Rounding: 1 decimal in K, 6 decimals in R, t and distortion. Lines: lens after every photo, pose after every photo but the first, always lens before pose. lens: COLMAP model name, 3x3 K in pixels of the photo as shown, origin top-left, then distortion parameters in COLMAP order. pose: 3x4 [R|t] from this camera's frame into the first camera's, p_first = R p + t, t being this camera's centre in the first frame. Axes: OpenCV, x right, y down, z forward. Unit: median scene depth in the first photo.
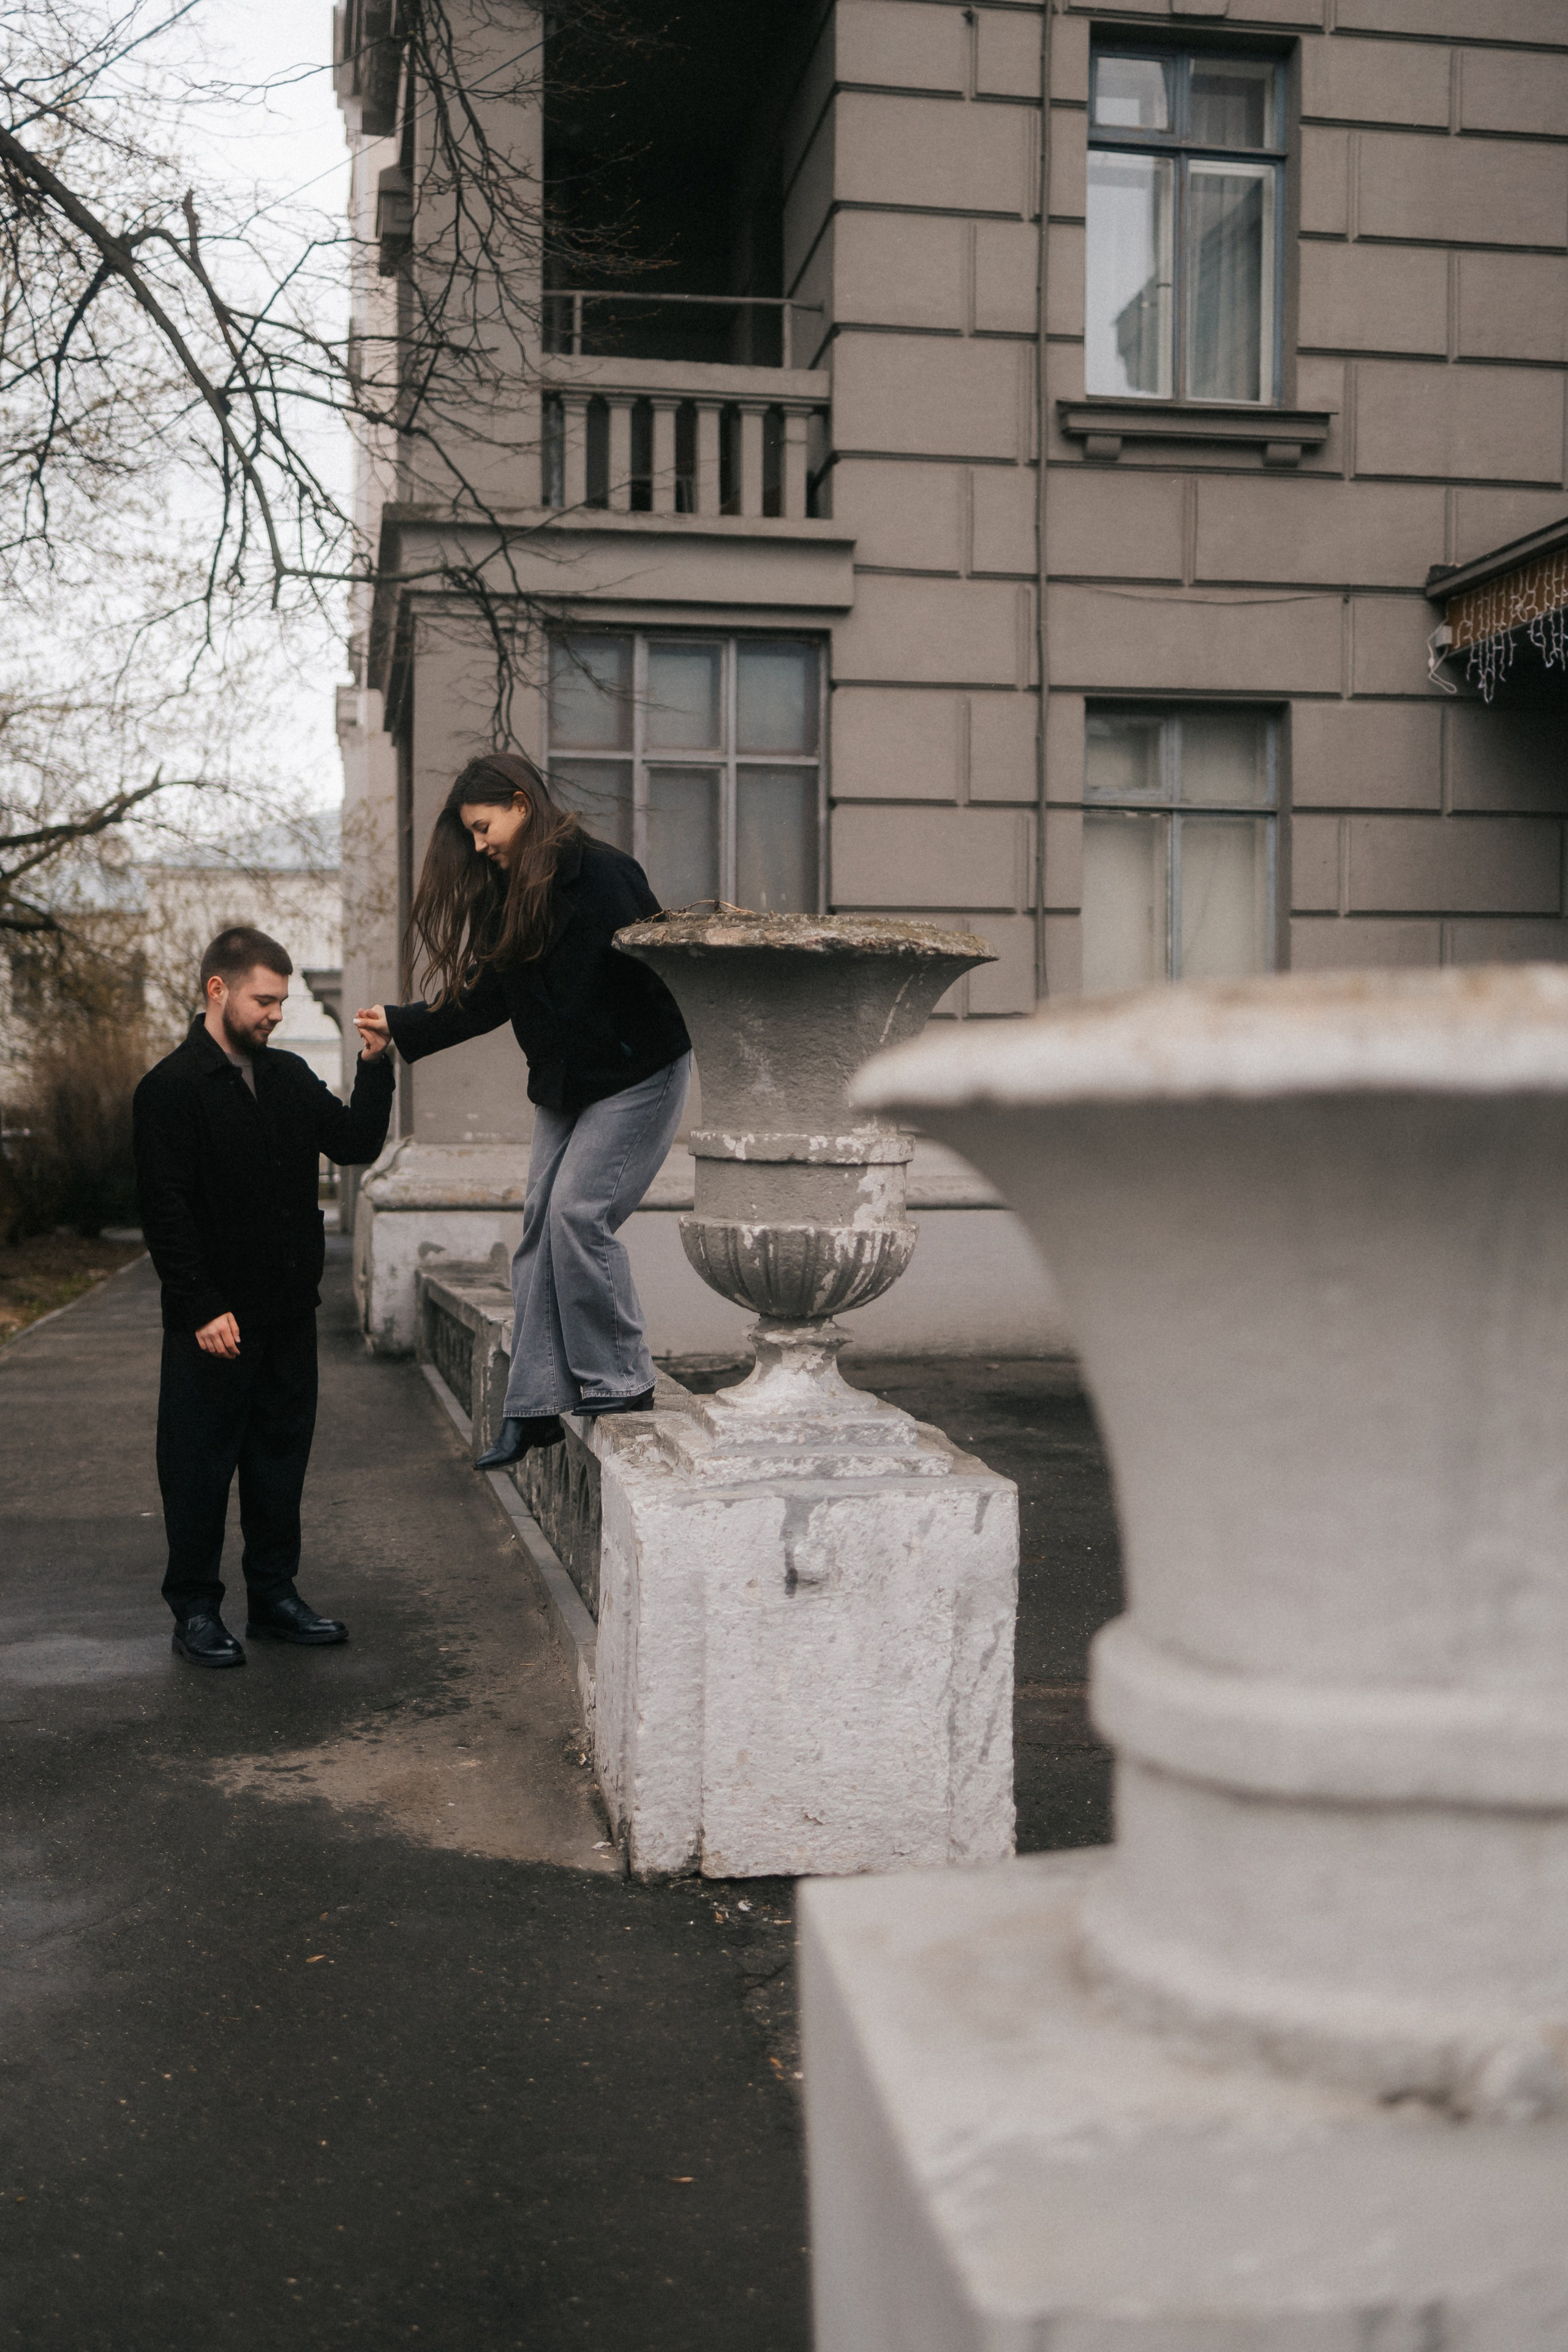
lens RADIAL K [[2546.9, 0, 779.5], [0, 2546.9, 1175.9], [0, 0, 1]] dist [0.043157, 0.000000]
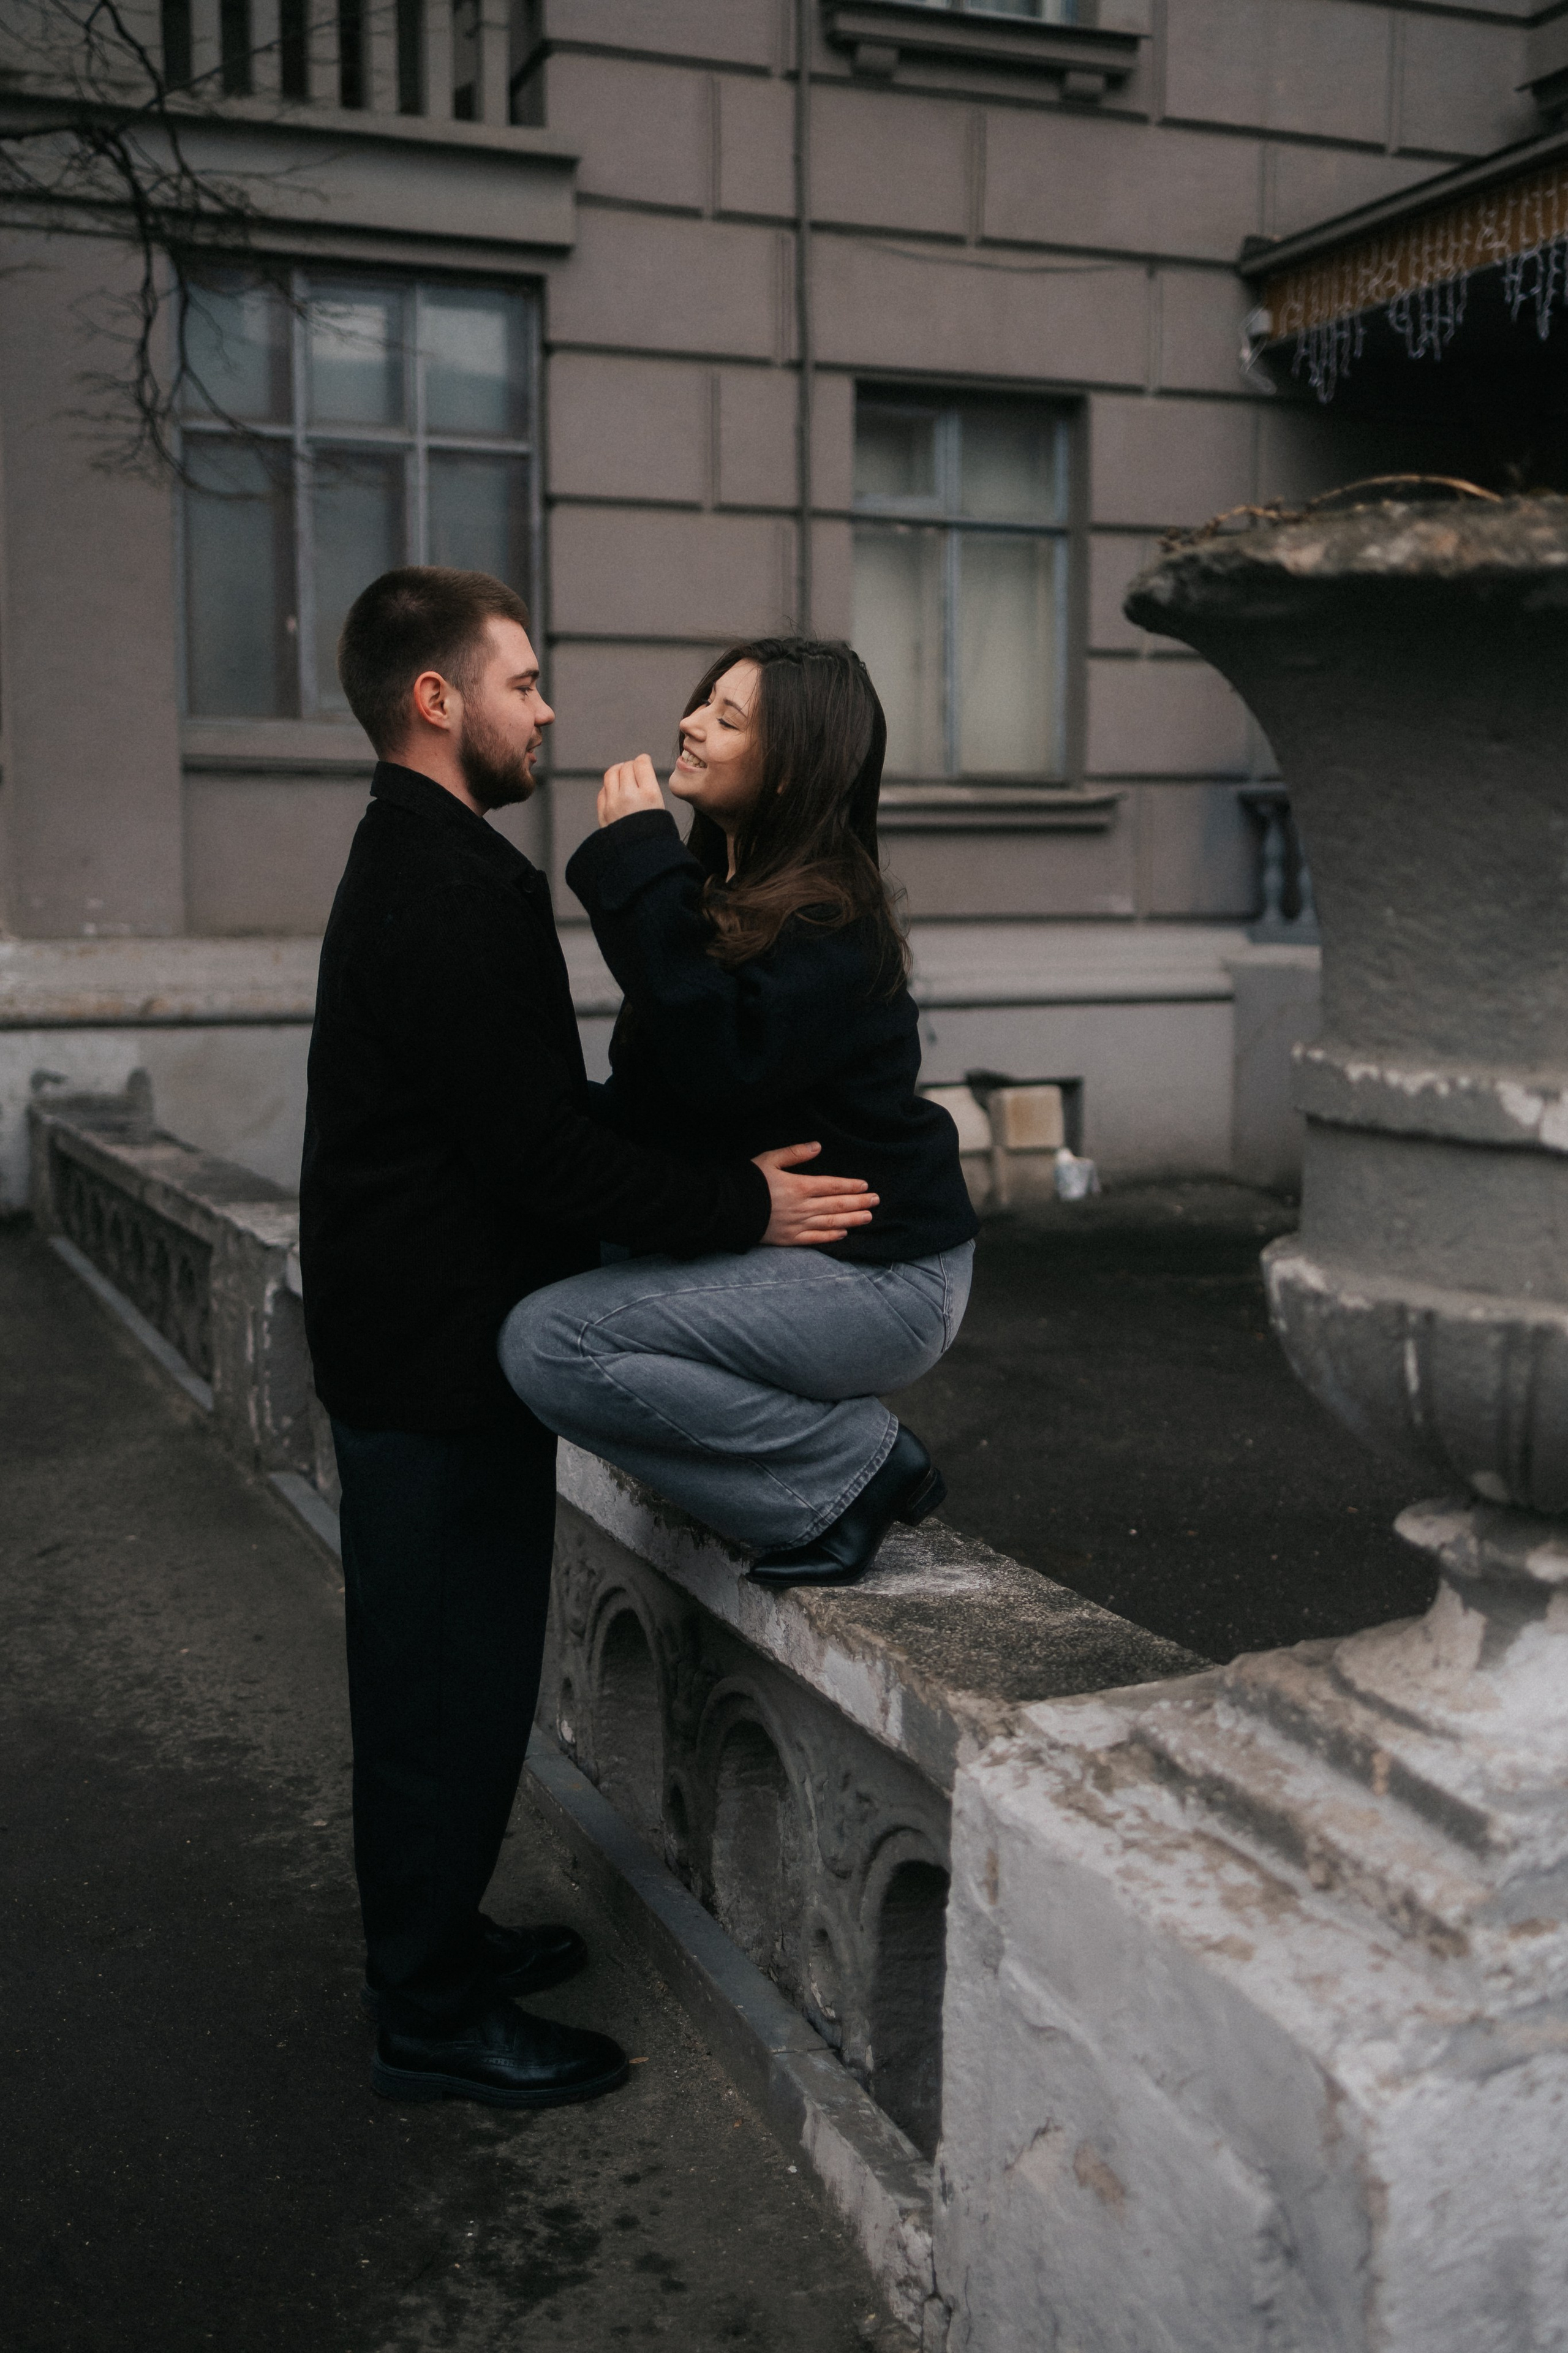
lens RADIAL K [[2547.7, 0, 819.7], [0, 2547.7, 1129.6], [0, 0, 1]] dist [0.043157, 0.000000]
pose [[0.979116, -0.023290, 0.201963, -0.061472], [0.007962, 0.997047, 0.076375, -0.012127], [-0.203145, -0.073172, 0.976411, 0.193605]]
